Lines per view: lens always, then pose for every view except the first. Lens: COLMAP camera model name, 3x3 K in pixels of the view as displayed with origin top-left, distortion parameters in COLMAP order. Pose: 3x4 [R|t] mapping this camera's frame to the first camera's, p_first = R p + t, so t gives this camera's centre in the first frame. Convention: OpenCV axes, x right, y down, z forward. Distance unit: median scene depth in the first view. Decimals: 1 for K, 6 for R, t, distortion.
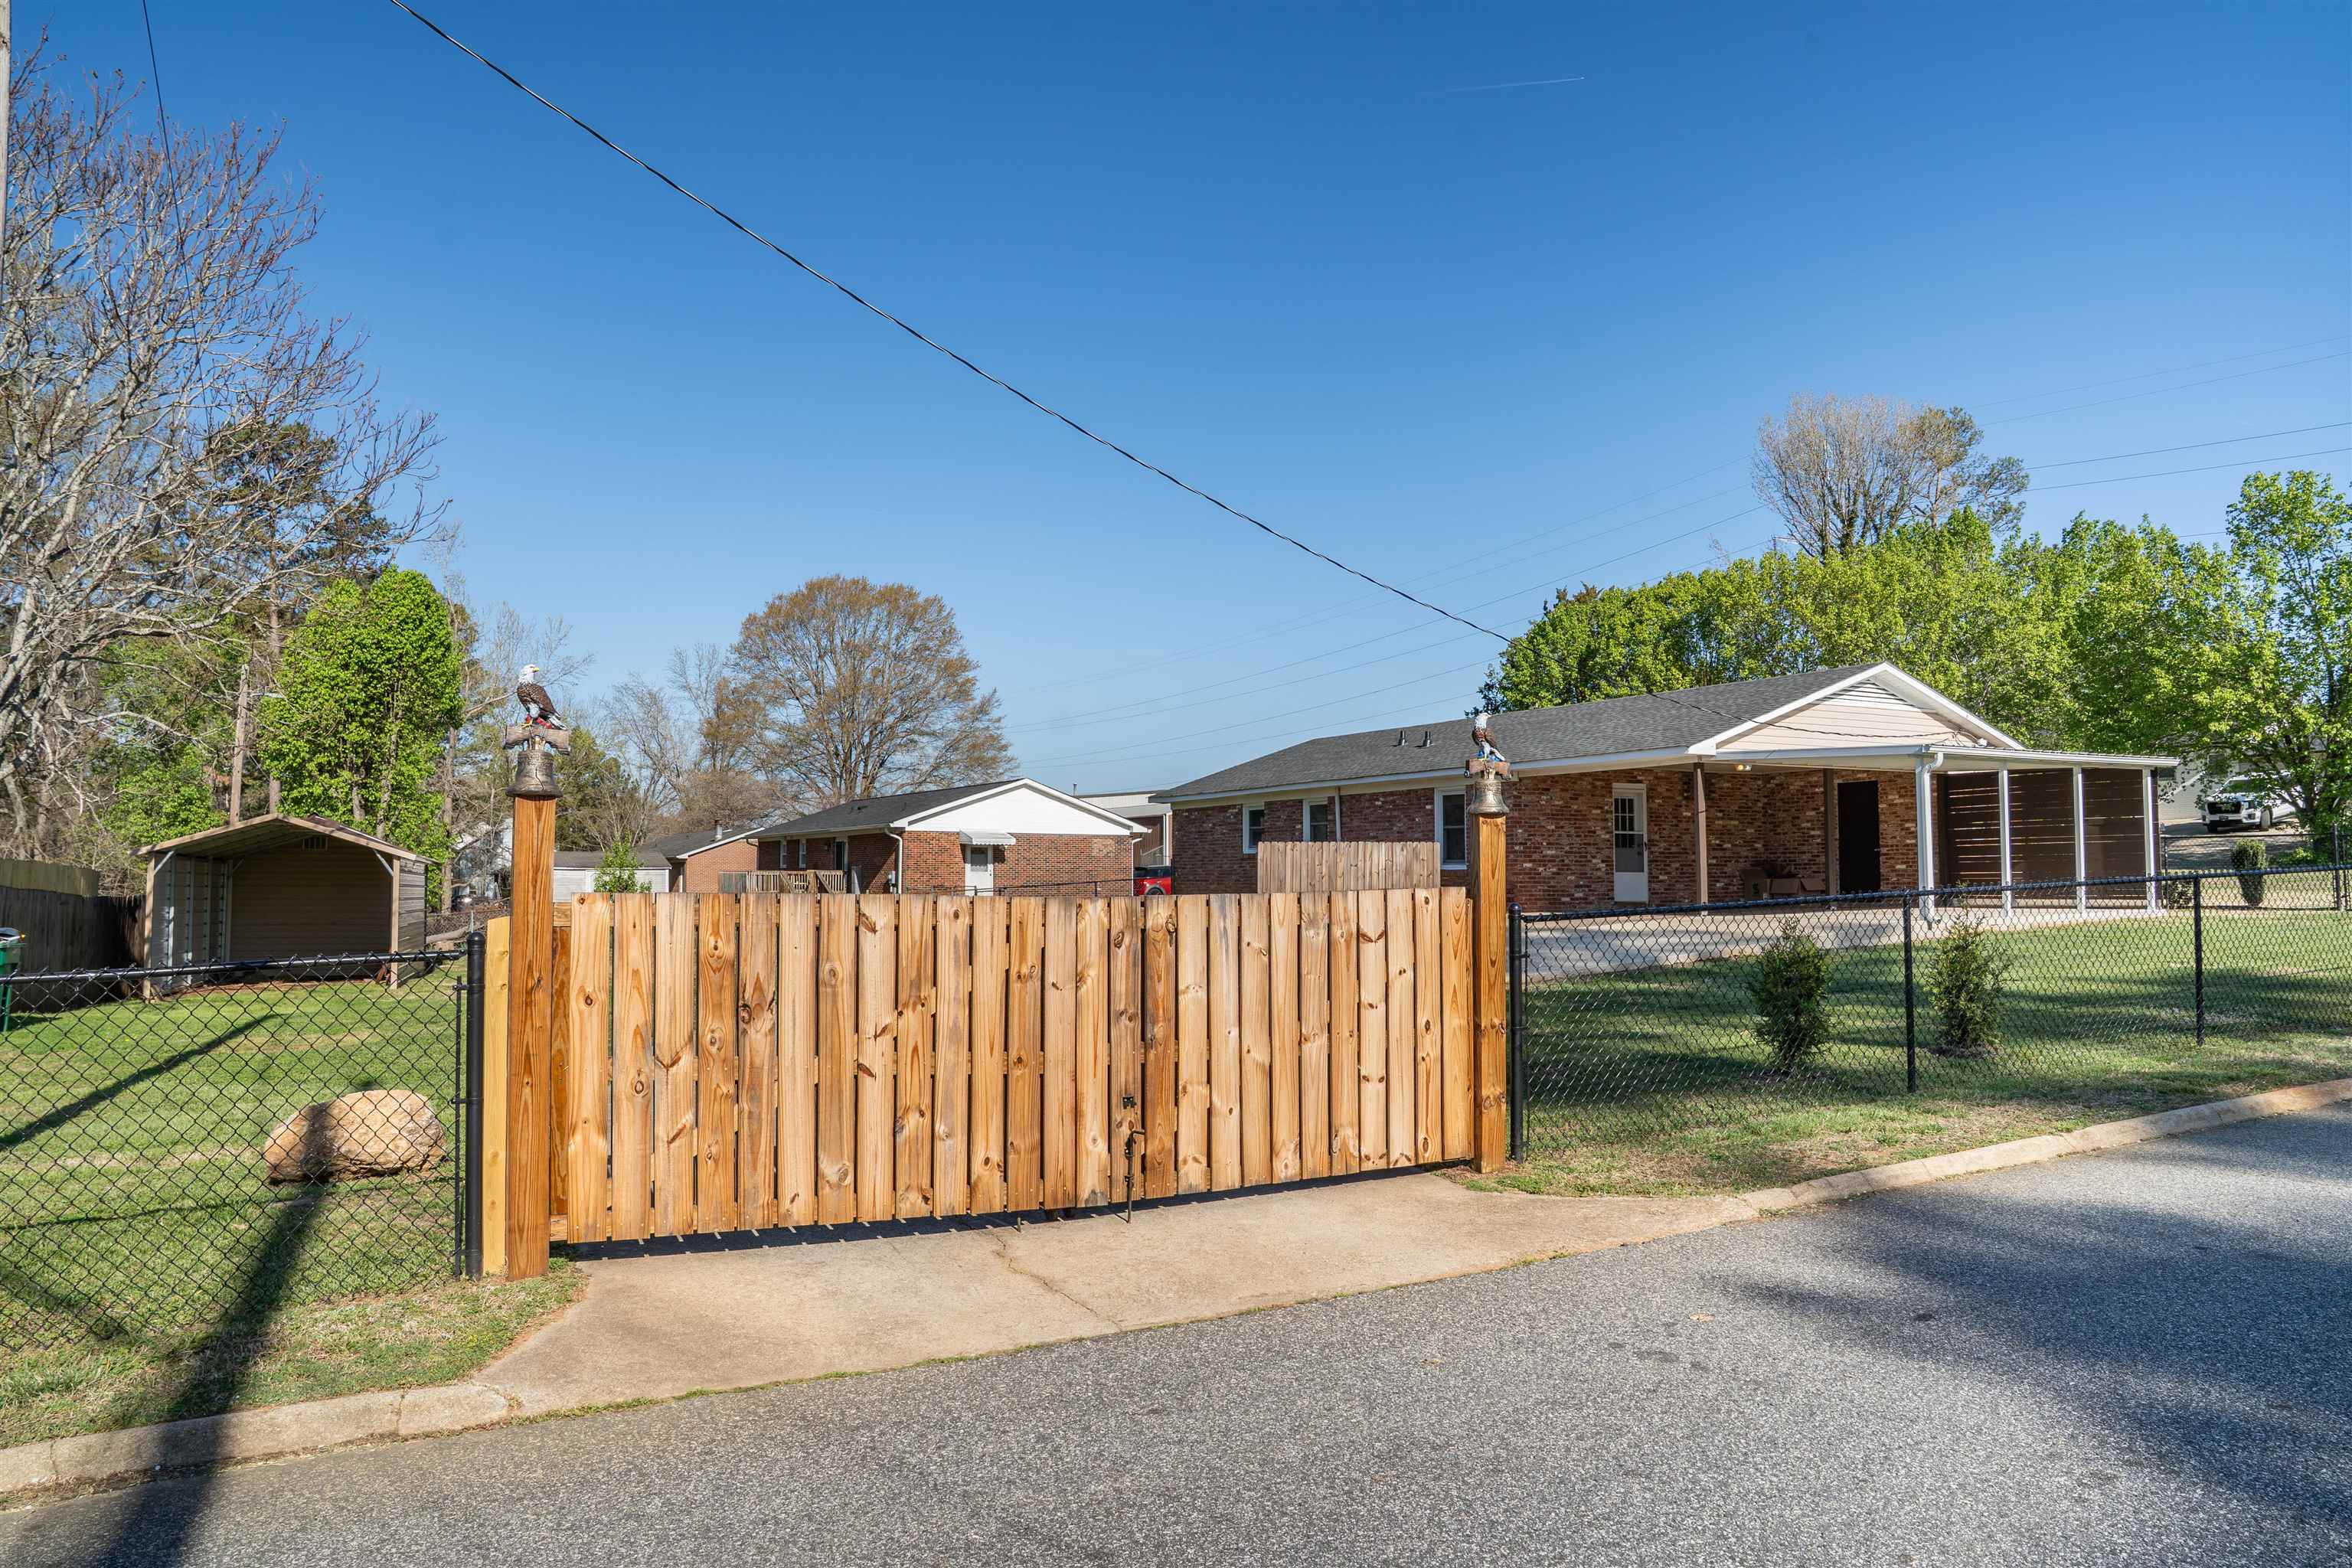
lens RADIAL K [[1622.0, 0, 1155.2], [0, 1622.0, 787.5], [0, 0, 1]] dist [-0.133697, 0.100363]
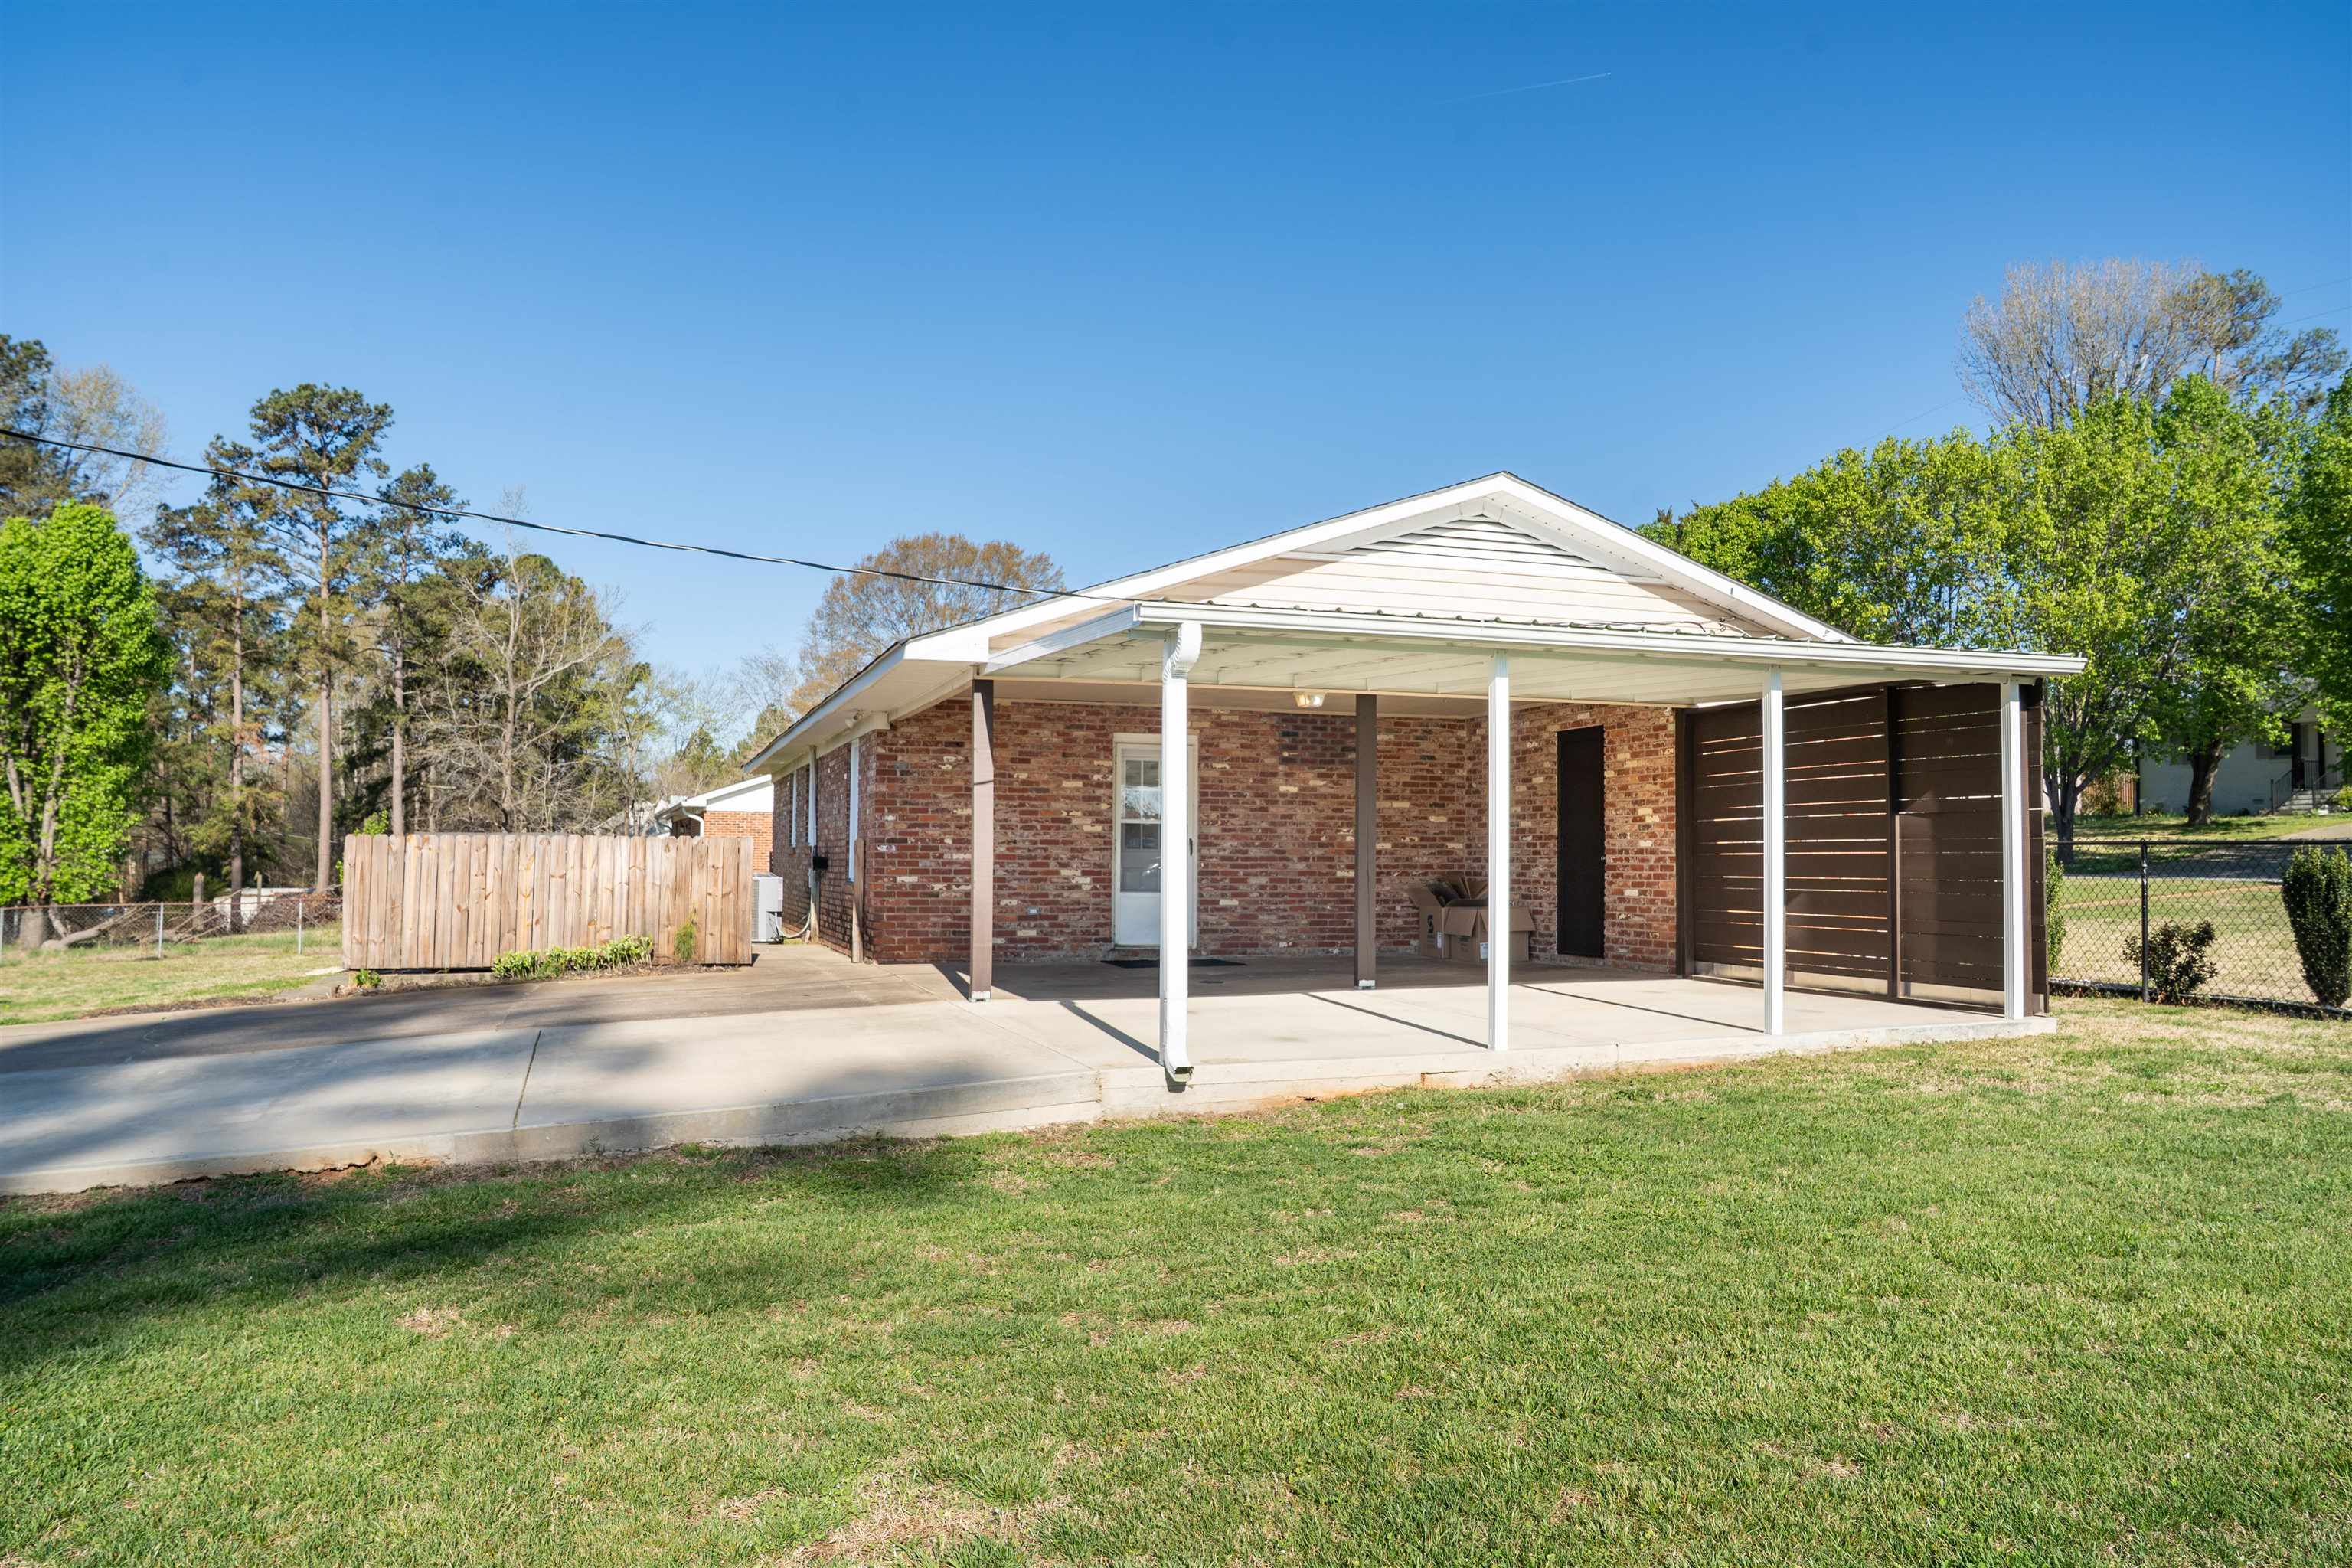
lens RADIAL K [[1622.0, 0, 1155.2], [0, 1622.0, 787.5], [0, 0, 1]] dist [-0.133697, 0.100363]
pose [[0.981691, 0.001469, -0.190477, 0.215435], [0.001025, 0.999915, 0.012992, 0.004697], [0.190480, -0.012949, 0.981606, 0.237937]]
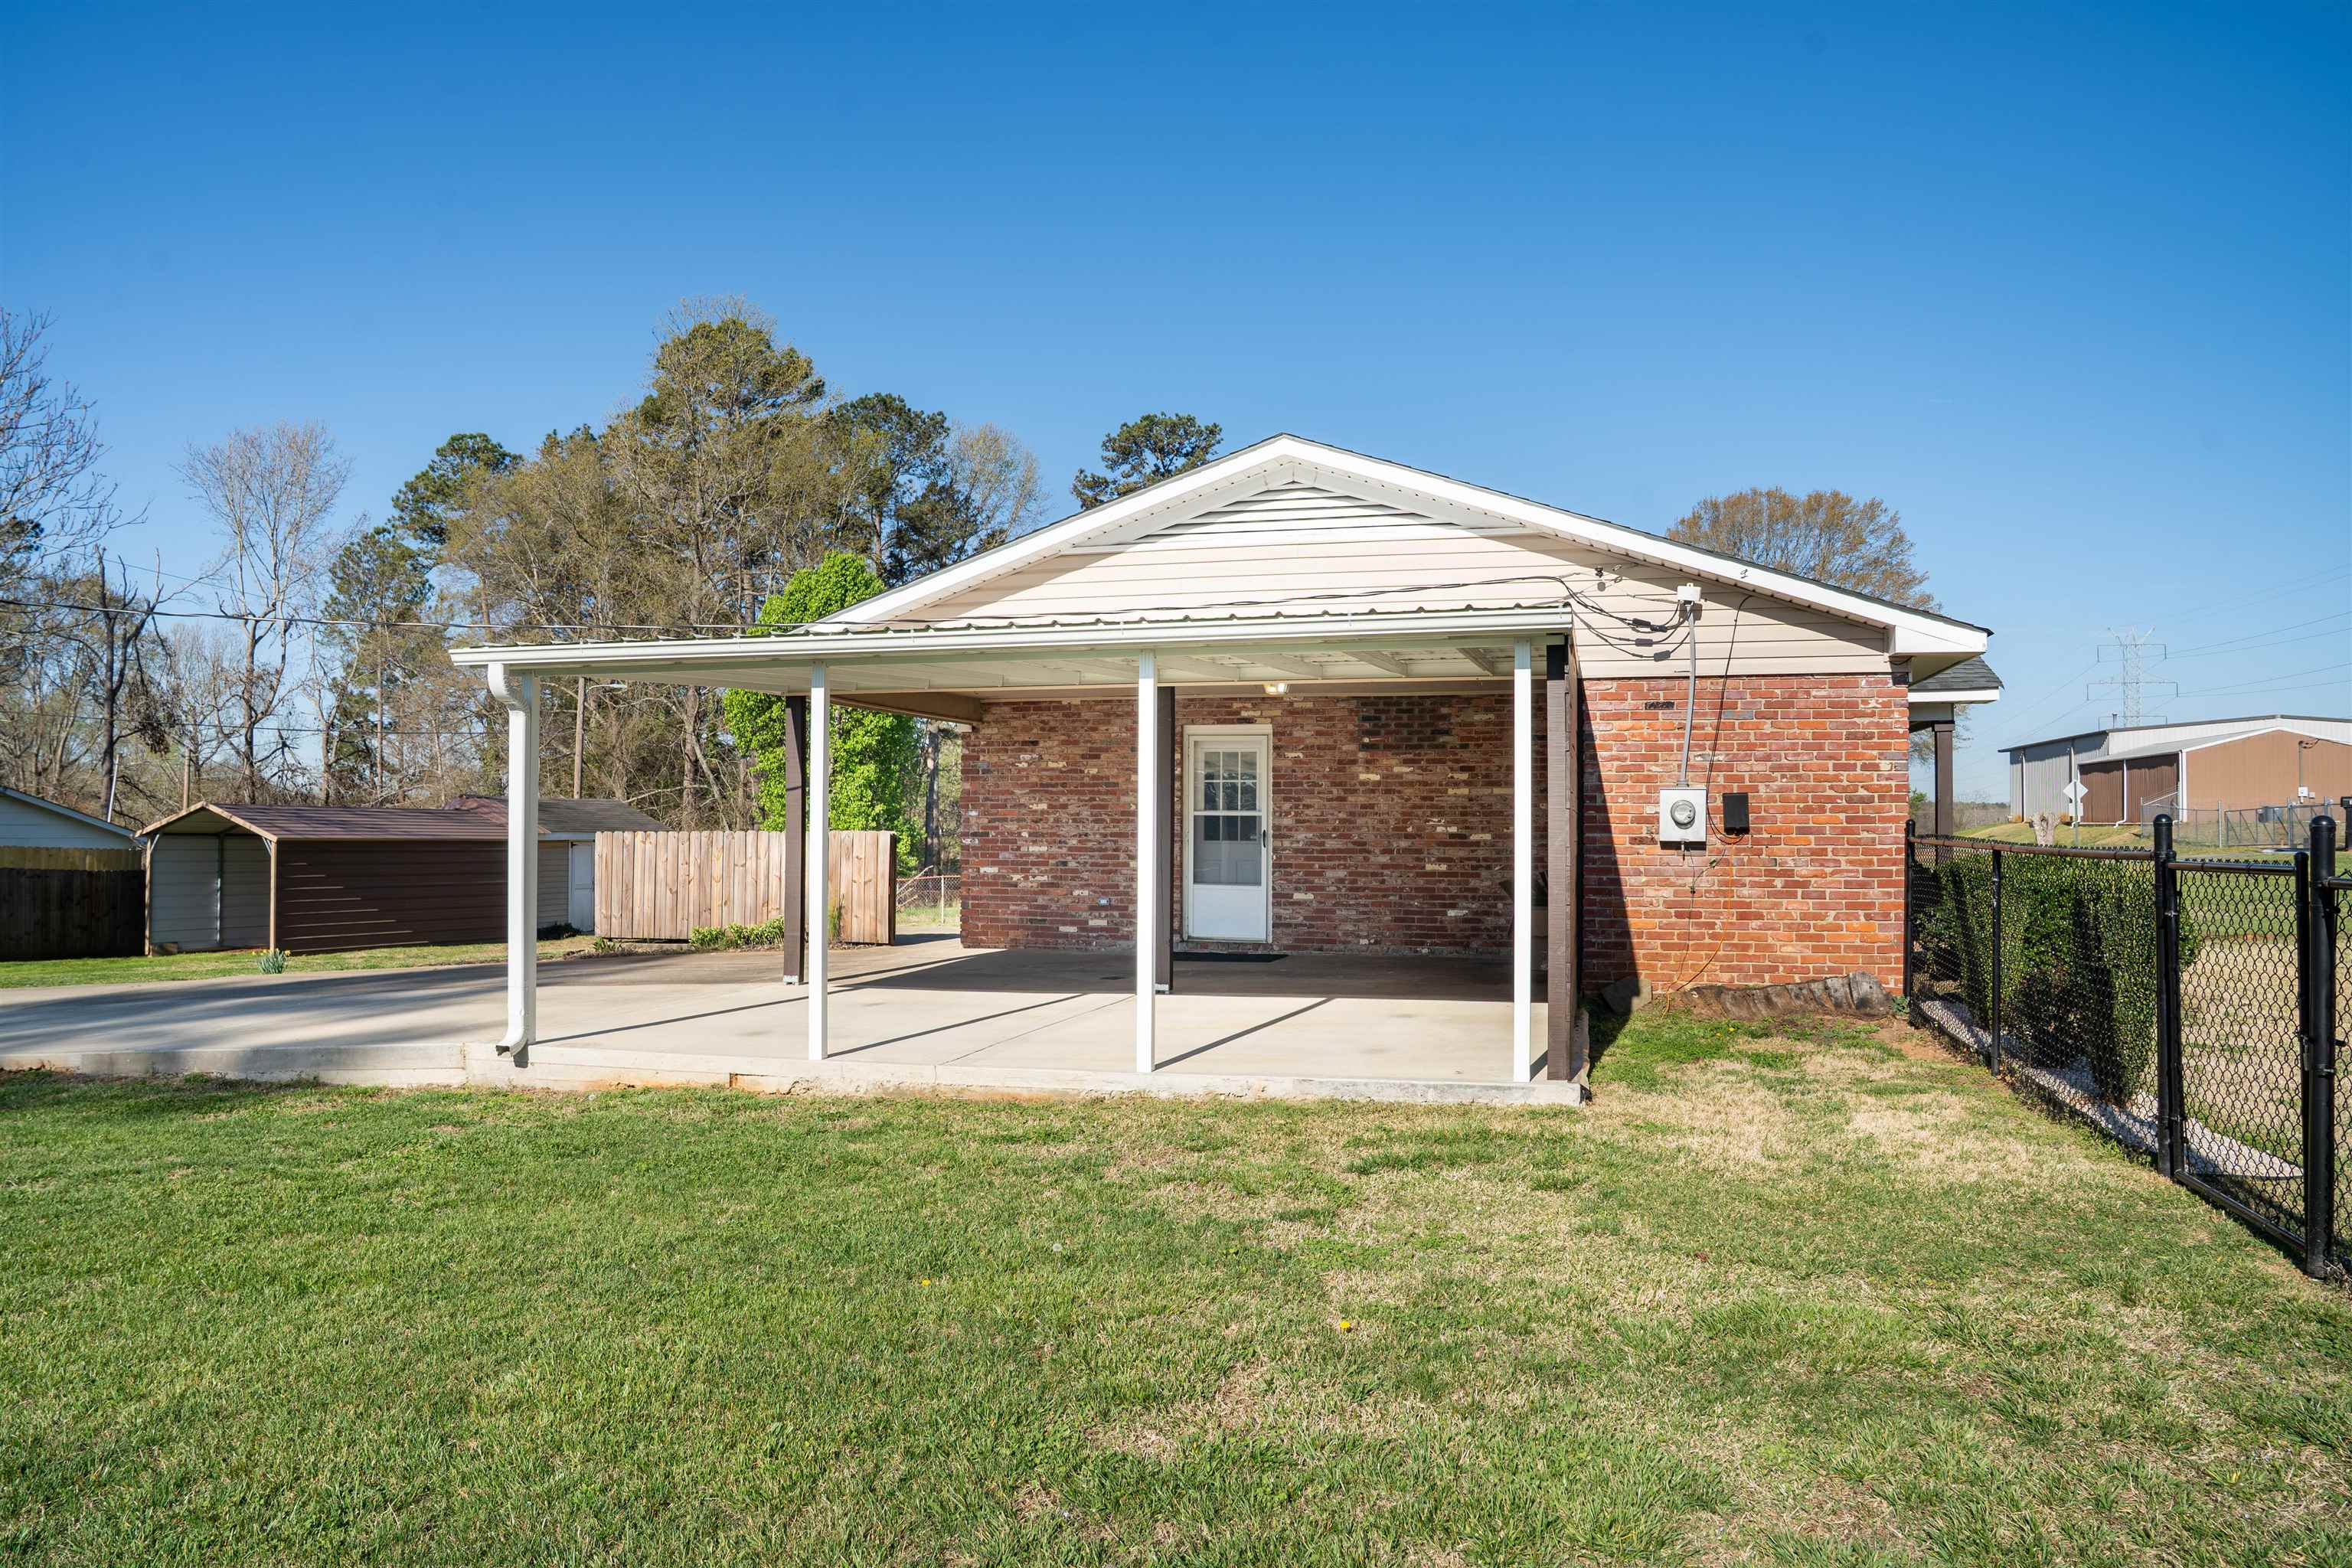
lens RADIAL K [[1622.0, 0, 1155.2], [0, 1622.0, 787.5], [0, 0, 1]] dist [-0.133697, 0.100363]
pose [[0.717856, -0.011070, -0.696103, 0.356117], [0.034749, 0.999197, 0.019944, 0.003792], [0.695324, -0.038506, 0.717664, 0.310856]]
